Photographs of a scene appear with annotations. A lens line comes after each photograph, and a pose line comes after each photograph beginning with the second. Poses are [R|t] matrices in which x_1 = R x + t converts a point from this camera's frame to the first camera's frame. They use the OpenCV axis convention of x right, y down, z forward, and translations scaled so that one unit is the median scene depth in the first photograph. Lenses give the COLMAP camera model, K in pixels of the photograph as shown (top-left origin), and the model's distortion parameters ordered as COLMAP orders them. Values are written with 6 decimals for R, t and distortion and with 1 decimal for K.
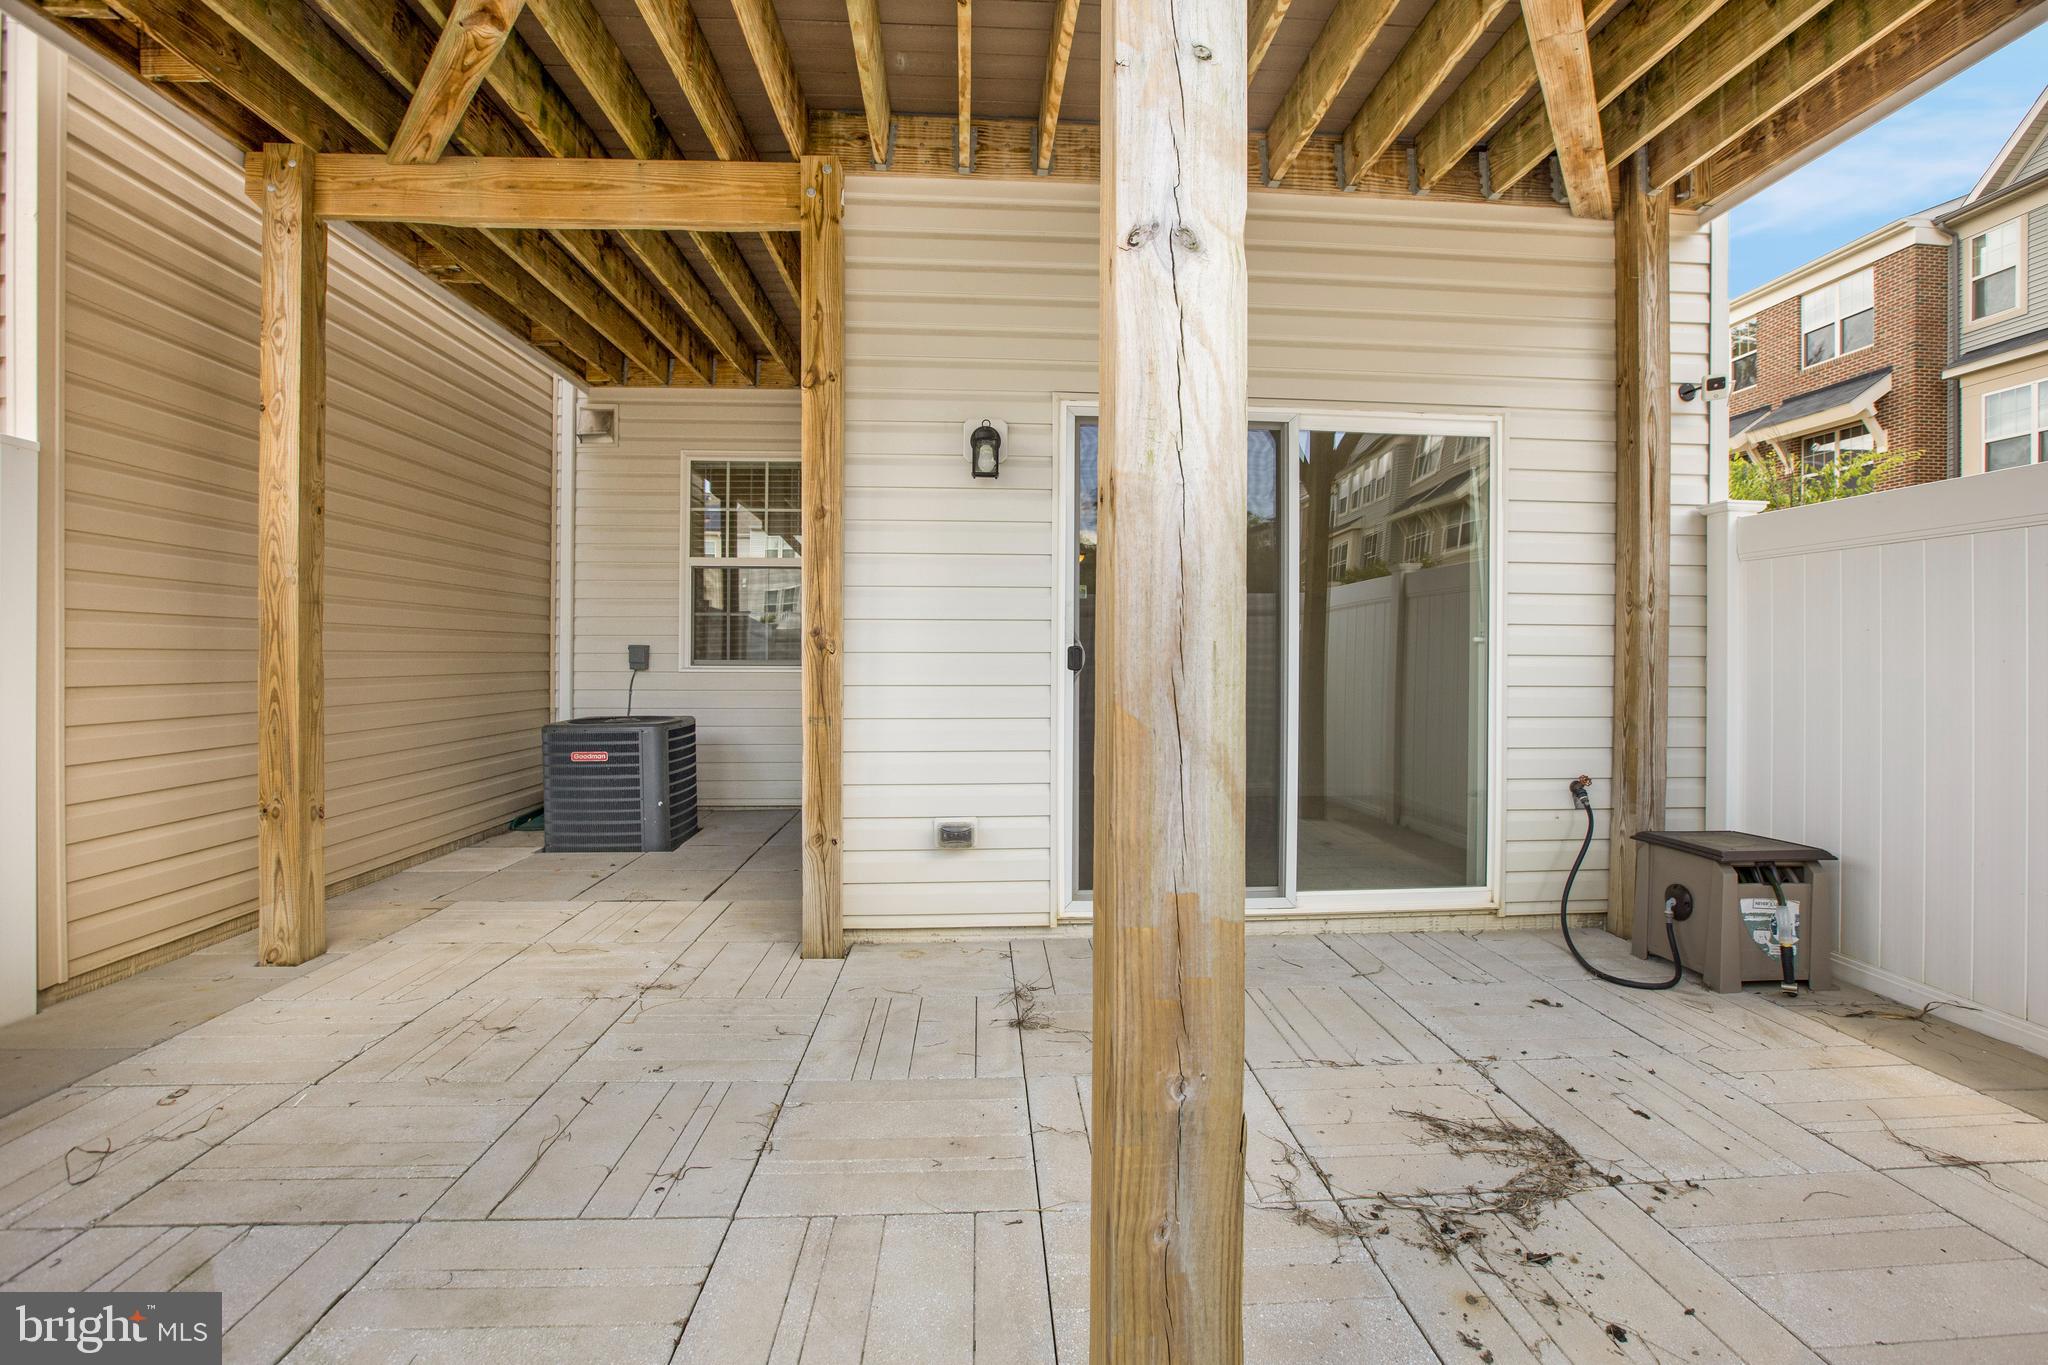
lens RADIAL K [[958.6, 0, 1055.5], [0, 958.6, 660.9], [0, 0, 1]] dist [-0.050259, 0.024175]
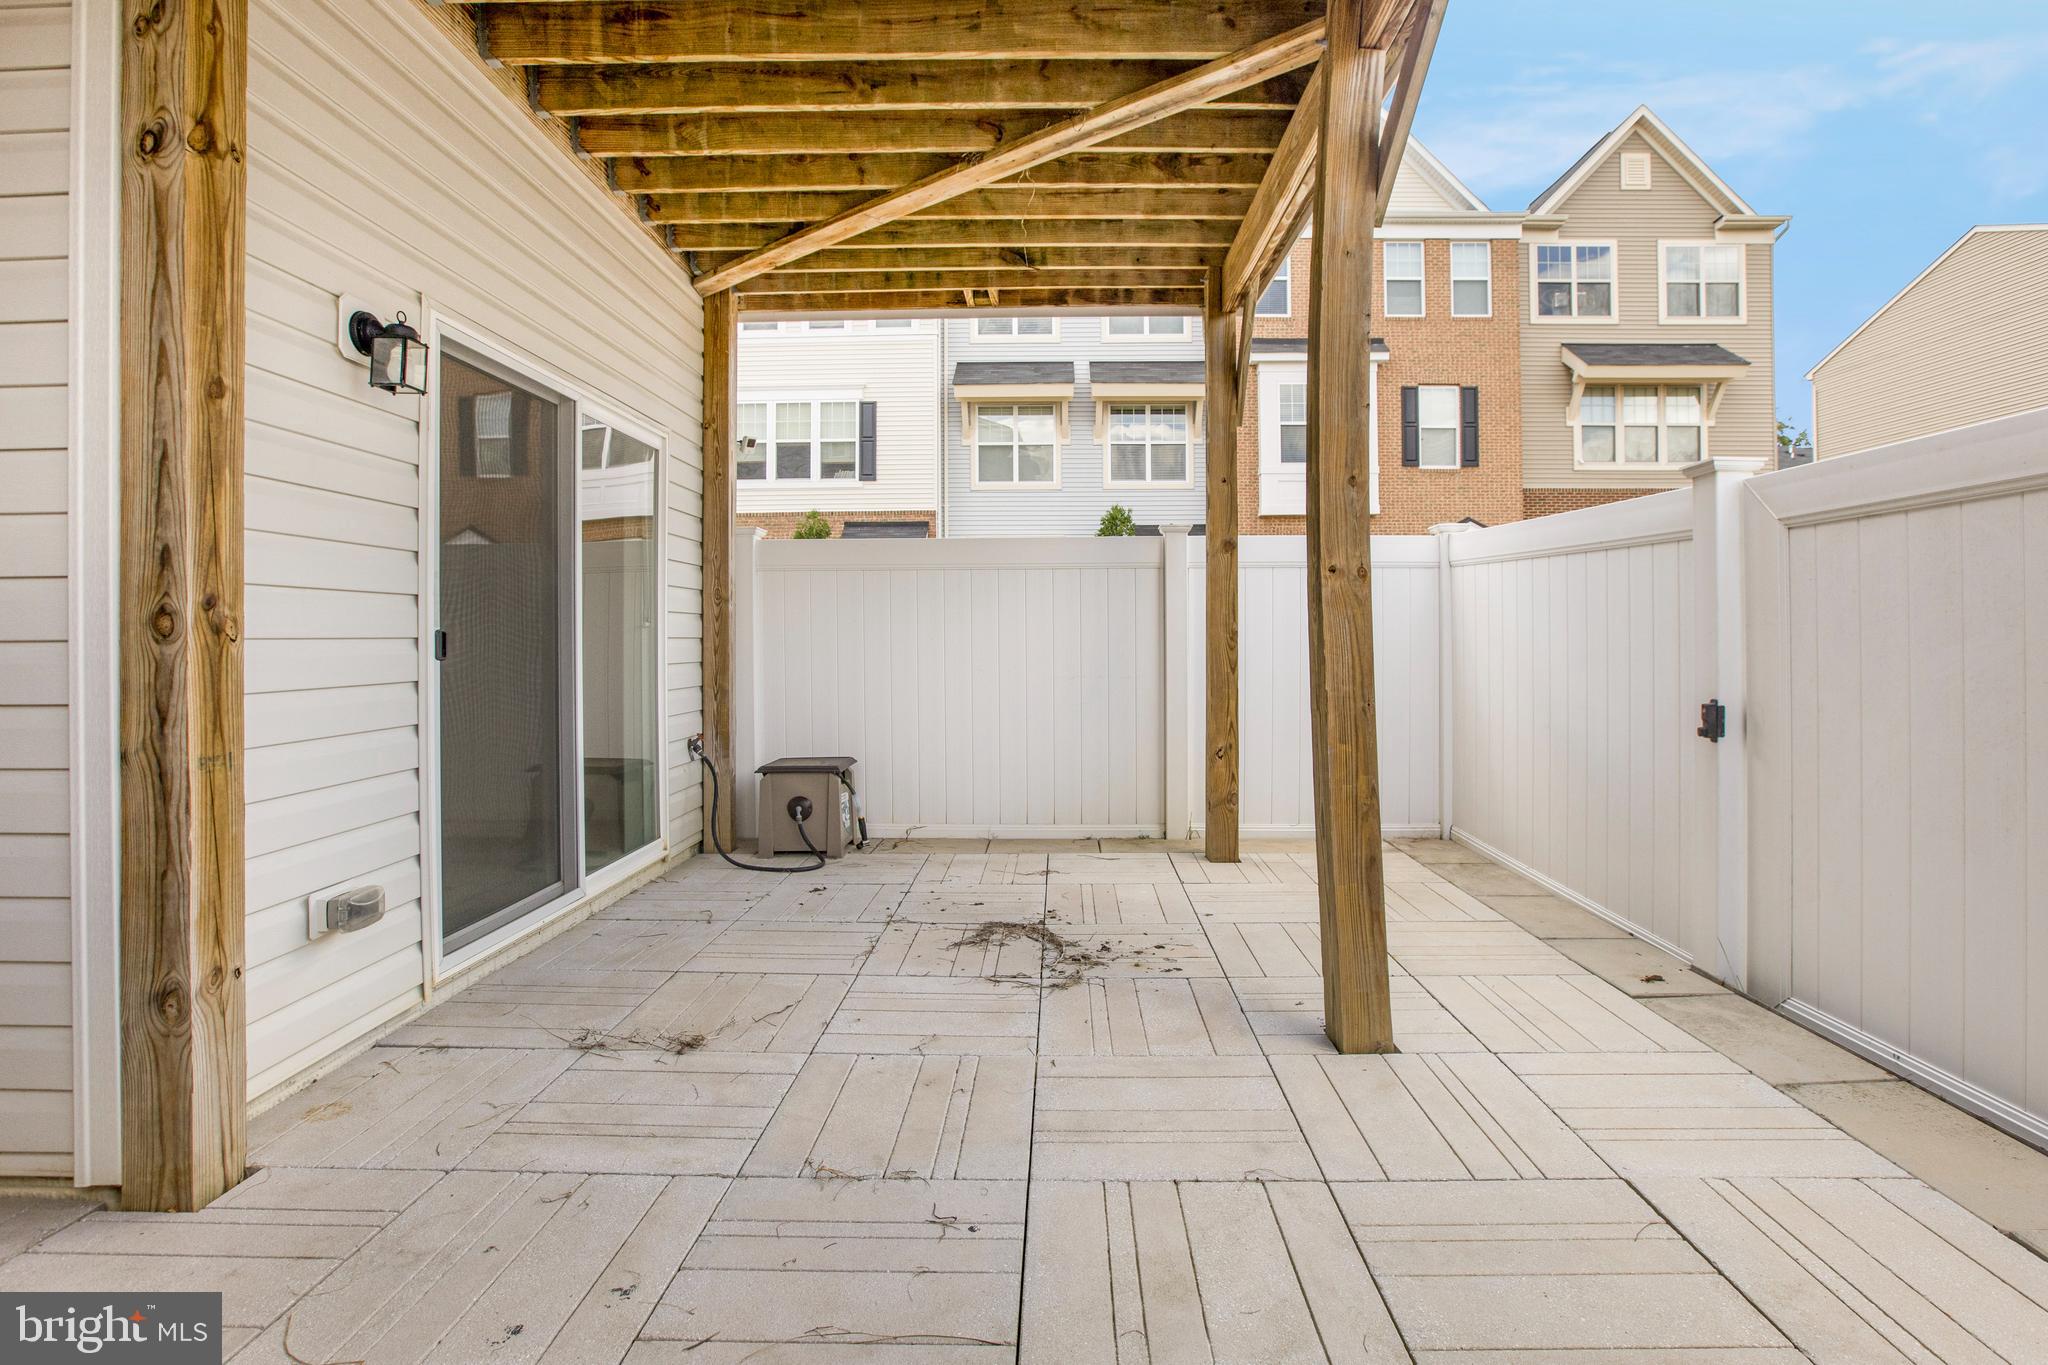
lens RADIAL K [[974.3, 0, 1030.6], [0, 974.3, 632.4], [0, 0, 1]] dist [-0.041353, 0.020442]
pose [[0.102859, 0.000913, 0.994696, -0.713873], [0.008829, 0.999959, -0.001831, -0.007004], [-0.994657, 0.008970, 0.102846, 0.448684]]
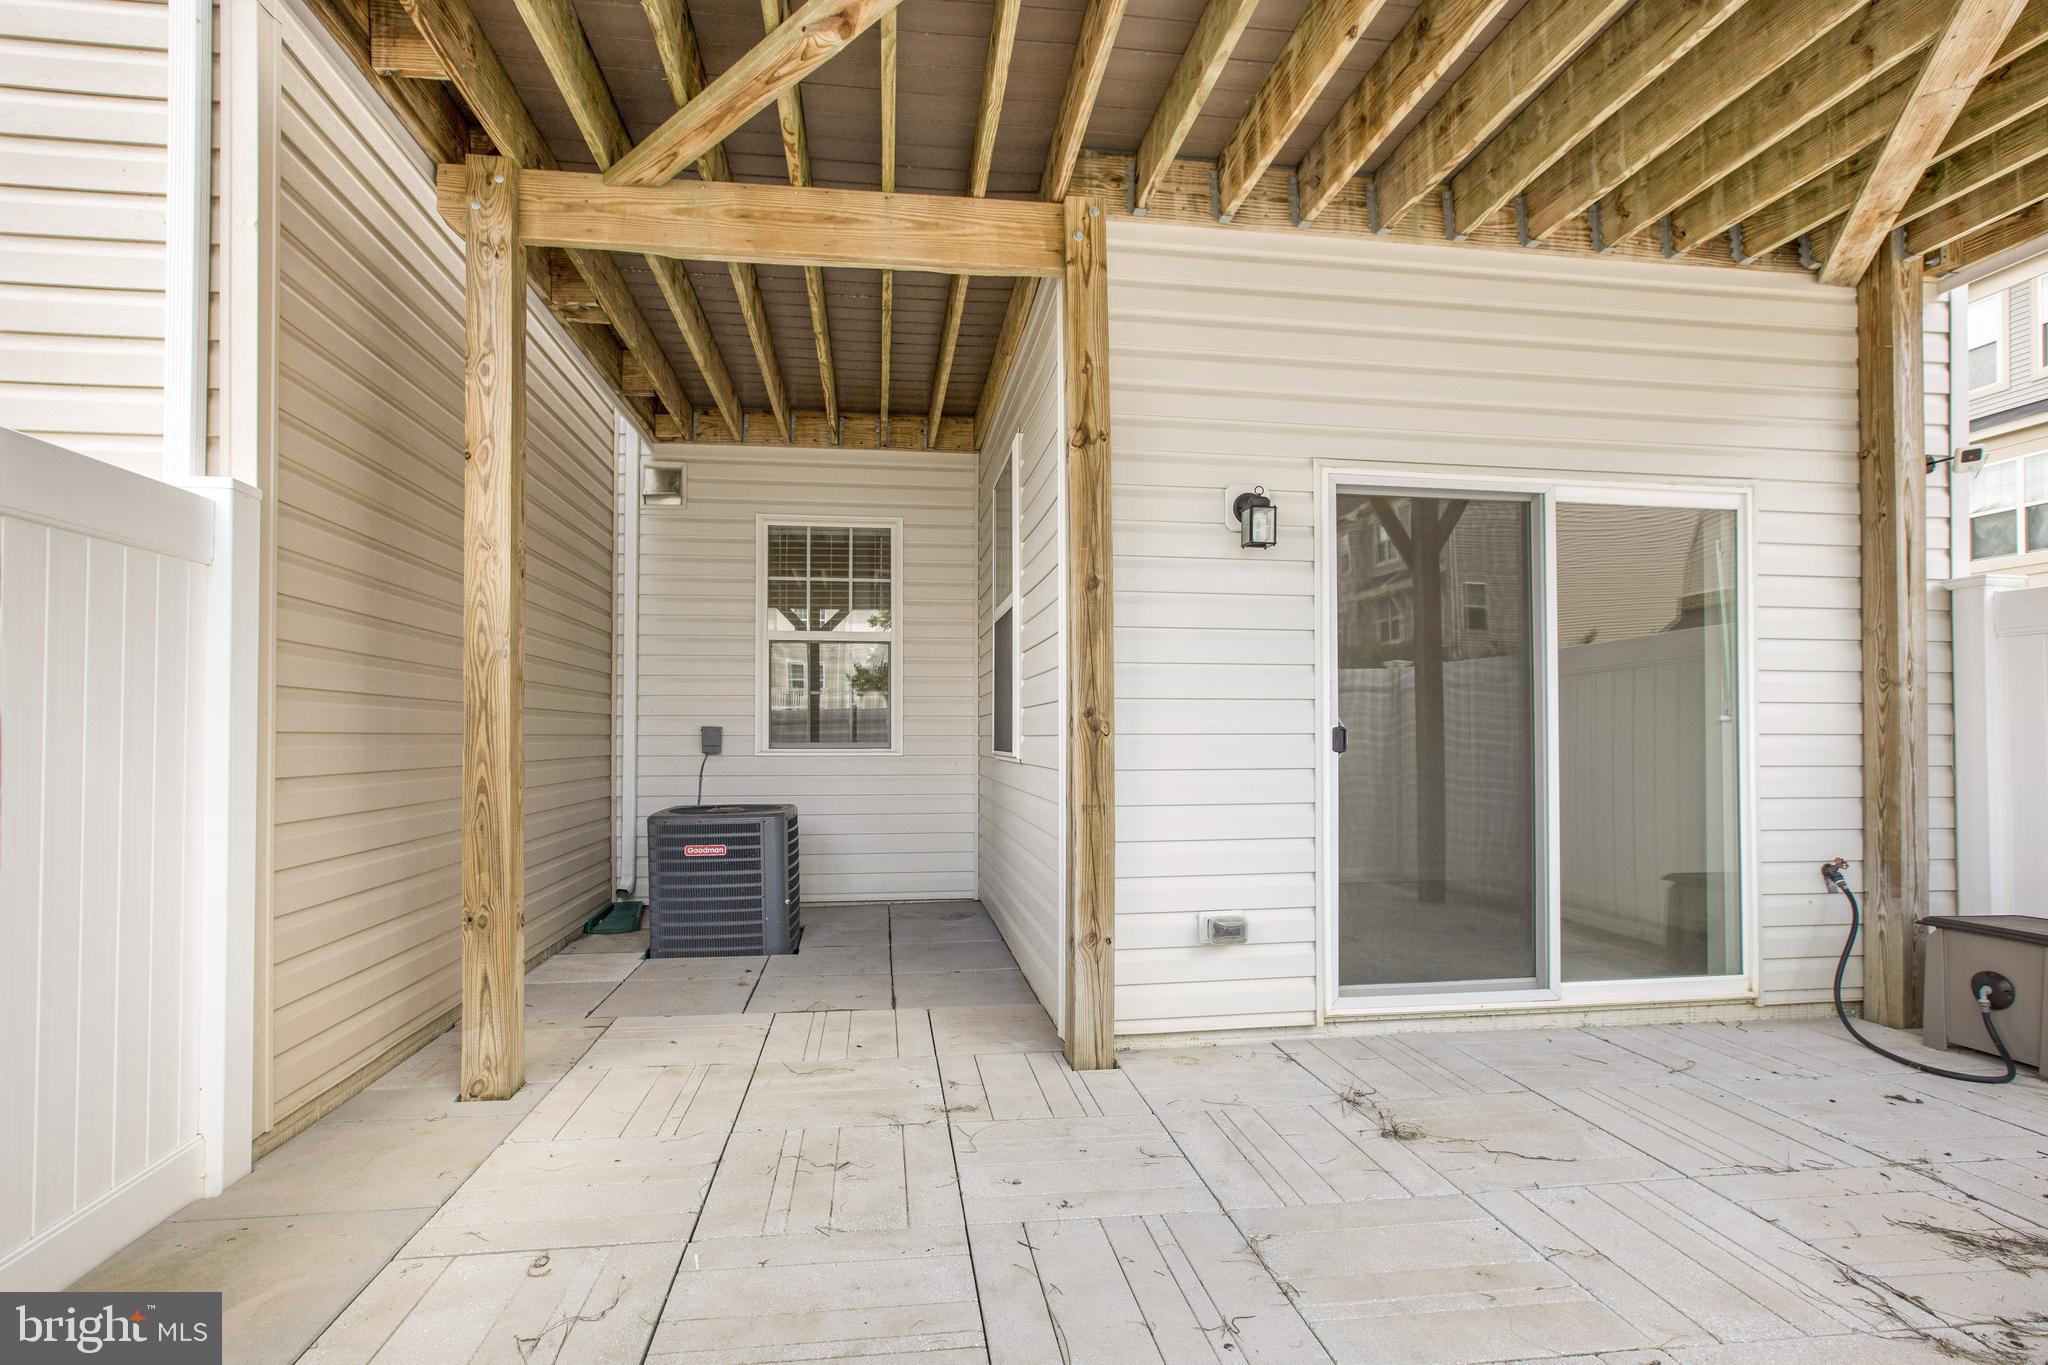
lens RADIAL K [[1003.8, 0, 1029.2], [0, 1003.8, 720.9], [0, 0, 1]] dist [-0.023638, 0.020486]
pose [[0.997556, -0.002773, 0.069821, -0.357247], [0.004188, 0.999789, -0.020118, -0.002322], [-0.069751, 0.020361, 0.997357, 0.037596]]
